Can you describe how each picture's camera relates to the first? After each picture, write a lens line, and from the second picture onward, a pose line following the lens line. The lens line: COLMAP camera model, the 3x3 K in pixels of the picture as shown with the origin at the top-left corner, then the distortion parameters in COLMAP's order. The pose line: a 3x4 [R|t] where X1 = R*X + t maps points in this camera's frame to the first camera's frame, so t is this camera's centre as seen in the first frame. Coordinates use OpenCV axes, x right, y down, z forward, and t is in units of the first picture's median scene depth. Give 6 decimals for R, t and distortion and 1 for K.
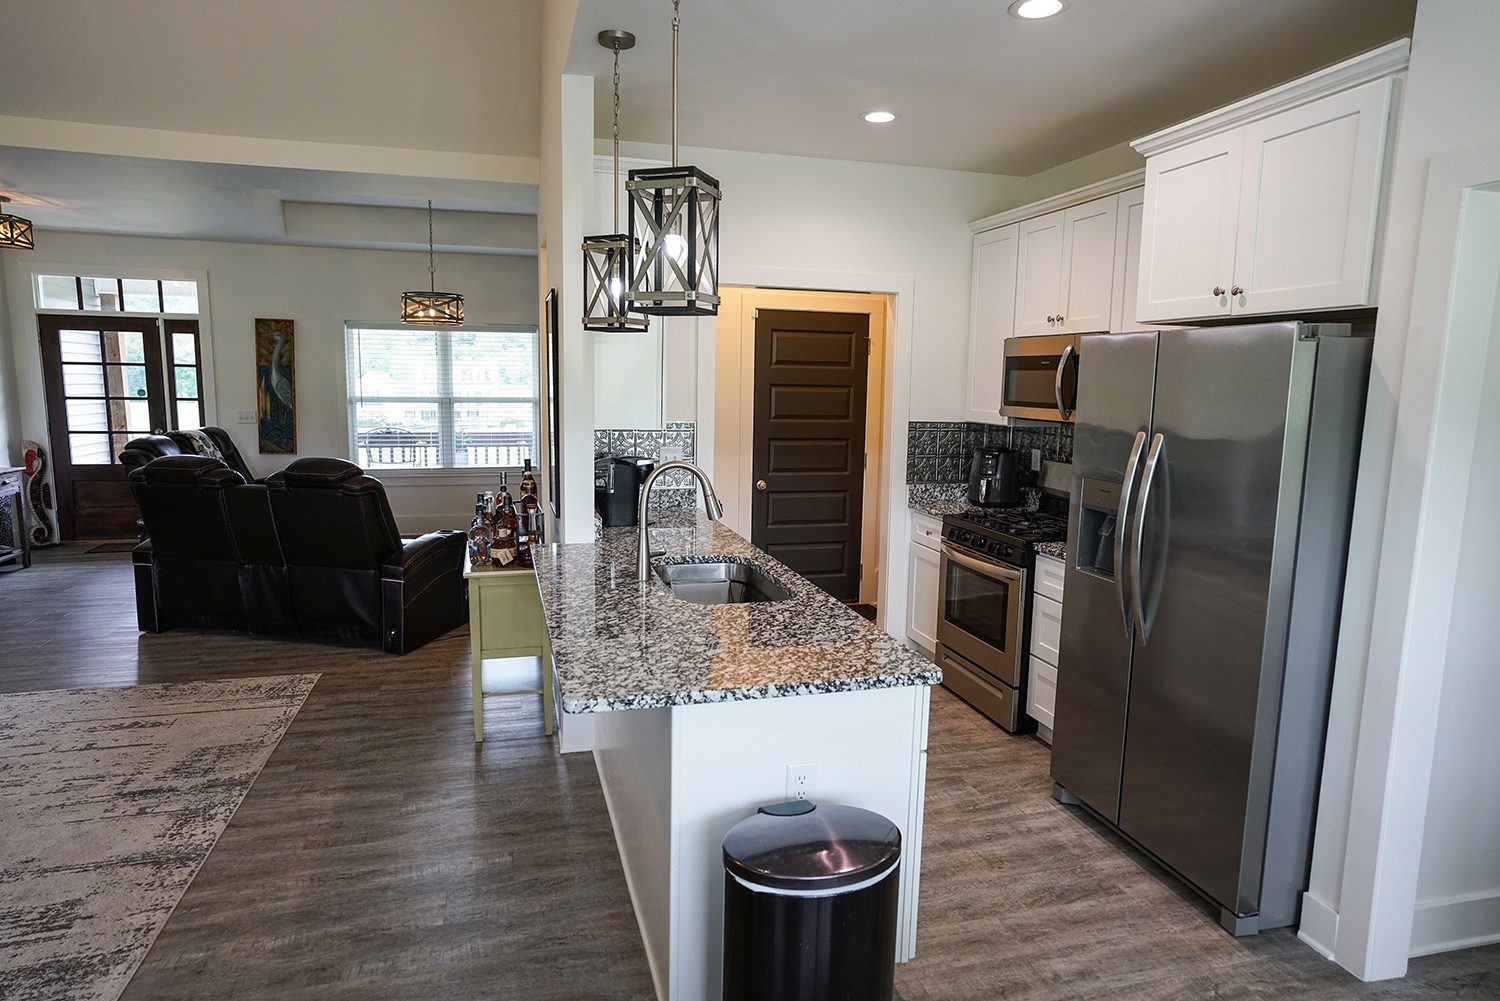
lens RADIAL K [[879.7, 0, 746.0], [0, 879.7, 501.7], [0, 0, 1]] dist [-0.051278, 0.055024]
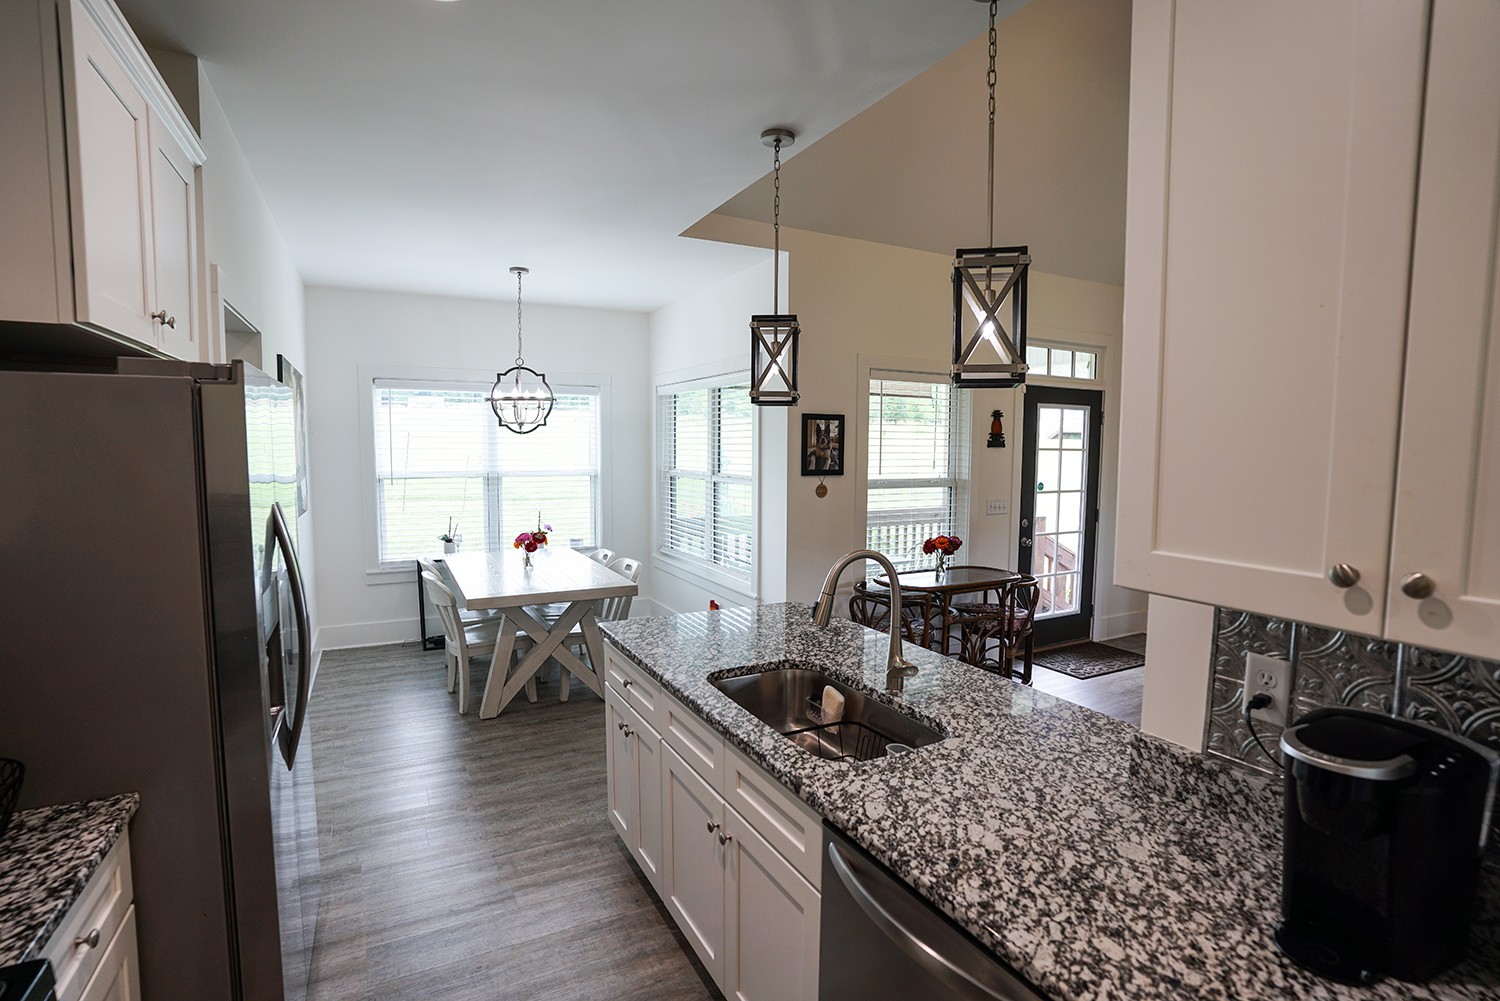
lens RADIAL K [[730.5, 0, 745.7], [0, 730.5, 502.0], [0, 0, 1]] dist [-0.082494, 0.039198]
pose [[-0.978237, -0.006501, -0.207391, 0.142753], [-0.051950, 0.975349, 0.214467, -0.192991], [0.200884, 0.220573, -0.954460, 1.362366]]
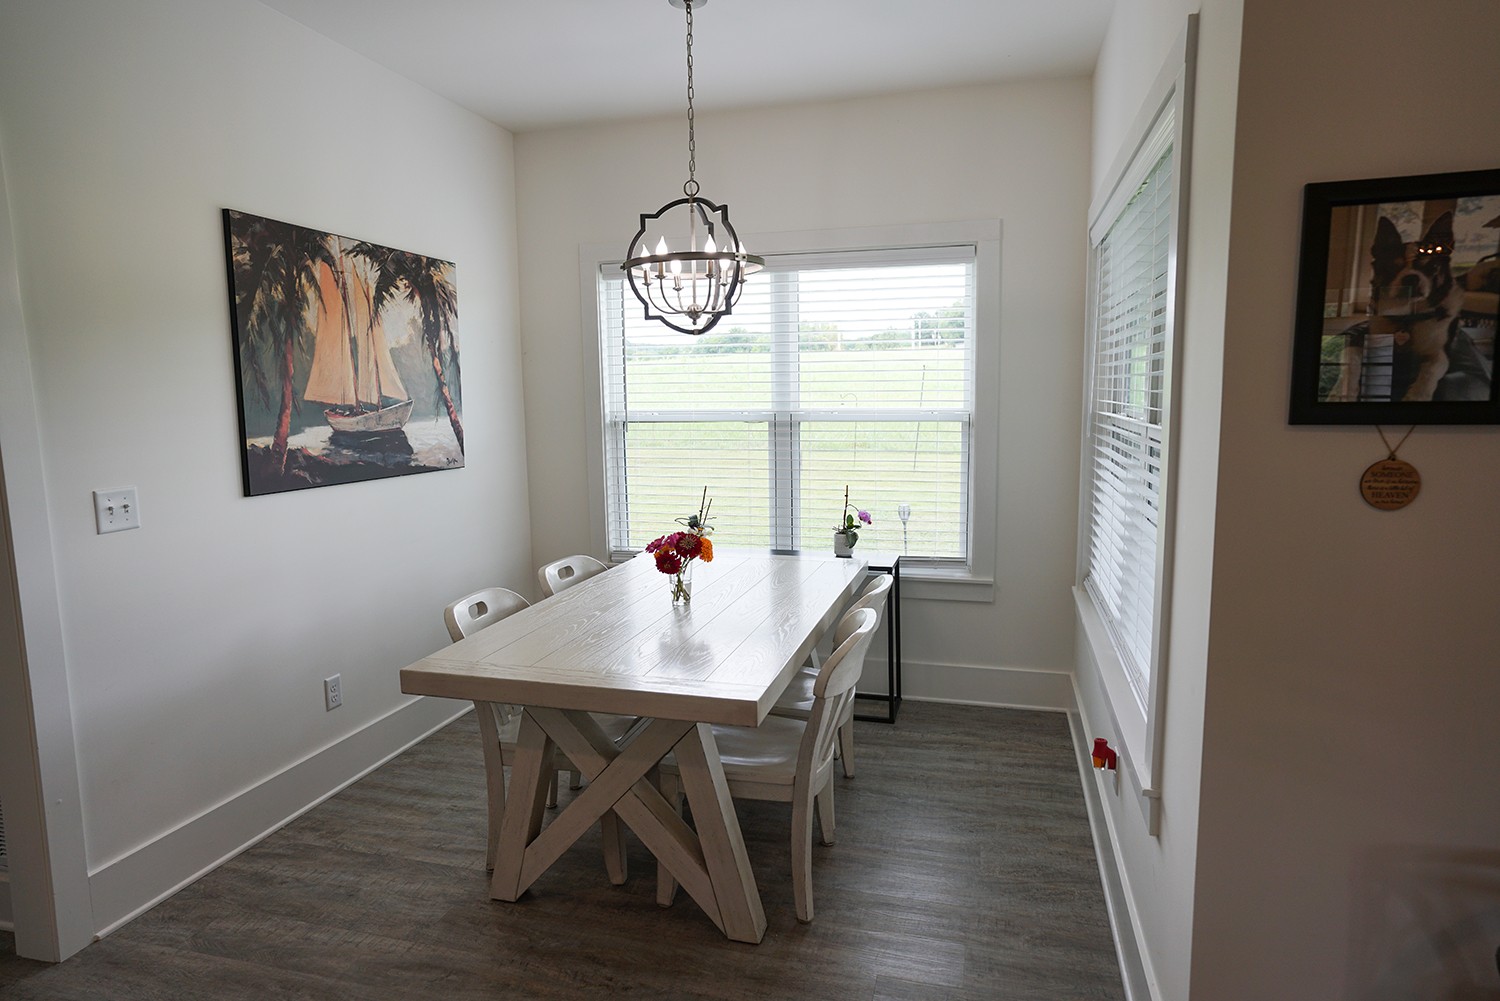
lens RADIAL K [[879.7, 0, 746.0], [0, 879.7, 501.7], [0, 0, 1]] dist [-0.051278, 0.055024]
pose [[-0.855178, -0.071805, 0.513337, -0.208700], [0.073049, 0.963779, 0.256505, -0.058539], [-0.513161, 0.256856, -0.818957, 0.632785]]
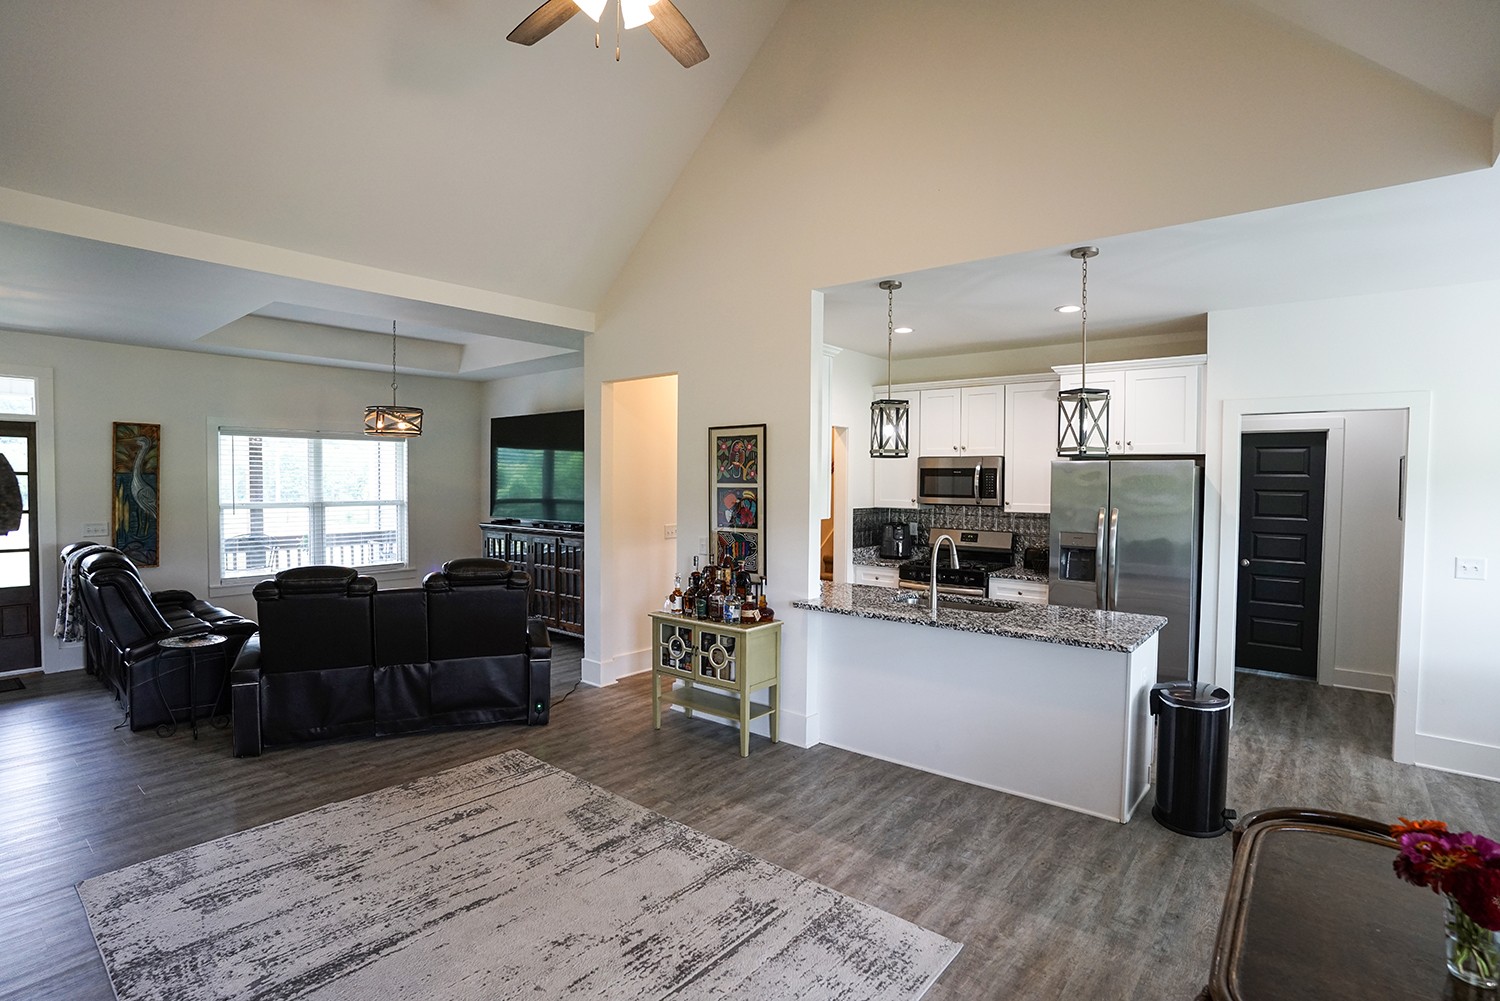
lens RADIAL K [[730.5, 0, 745.7], [0, 730.5, 502.0], [0, 0, 1]] dist [-0.082494, 0.039198]
pose [[0.822878, -0.028847, 0.567485, -0.996823], [0.085471, 0.993631, -0.073427, -0.033639], [-0.561753, 0.108925, 0.820103, 0.054037]]
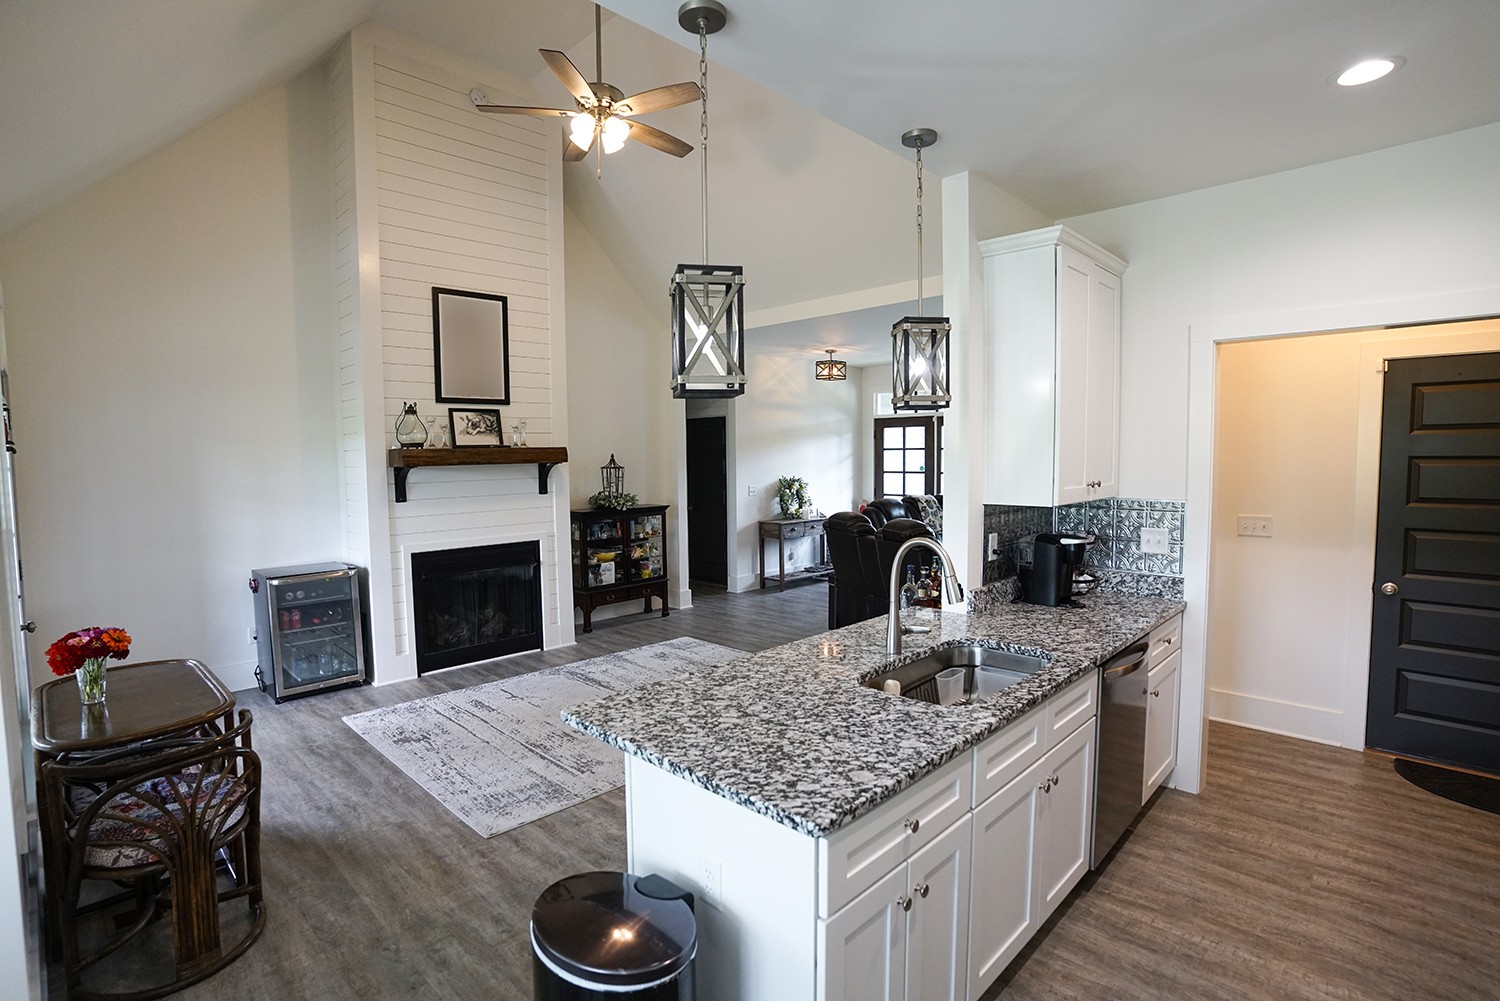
lens RADIAL K [[730.5, 0, 745.7], [0, 730.5, 502.0], [0, 0, 1]] dist [-0.082494, 0.039198]
pose [[0.498298, 0.034878, -0.866304, 0.439316], [-0.101974, 0.994613, -0.018611, -0.042816], [0.860988, 0.097615, 0.499171, 0.360188]]
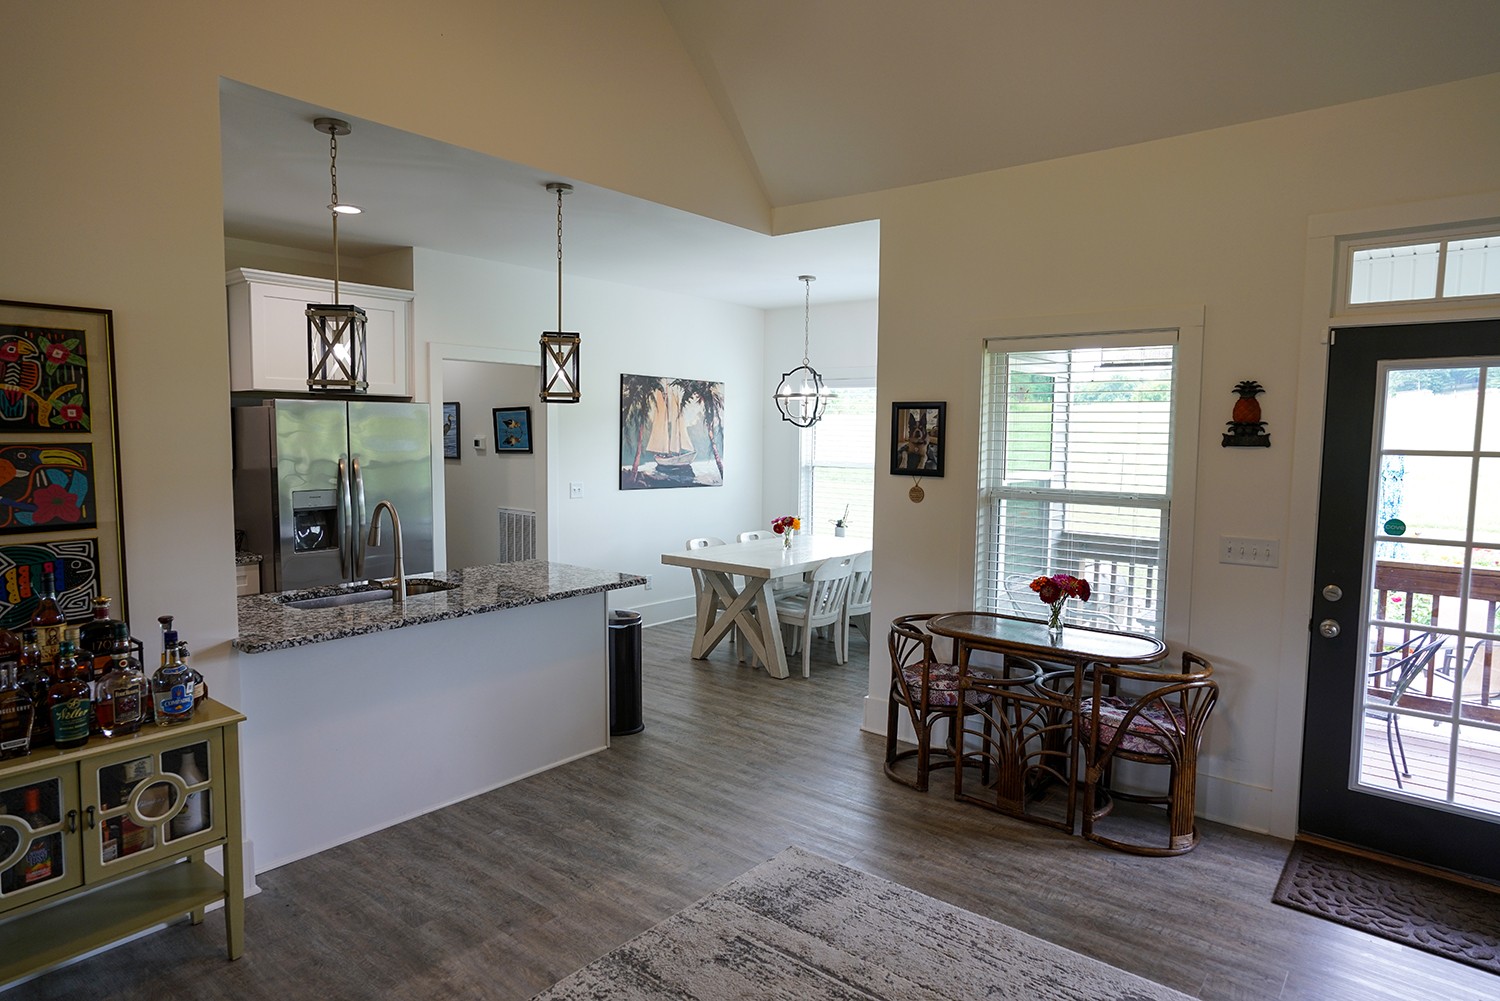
lens RADIAL K [[879.7, 0, 746.0], [0, 879.7, 501.7], [0, 0, 1]] dist [-0.051278, 0.055024]
pose [[-0.573395, -0.089284, 0.814399, -1.162347], [0.094201, 0.980266, 0.173793, -0.179271], [-0.813845, 0.176370, -0.553669, 1.071919]]
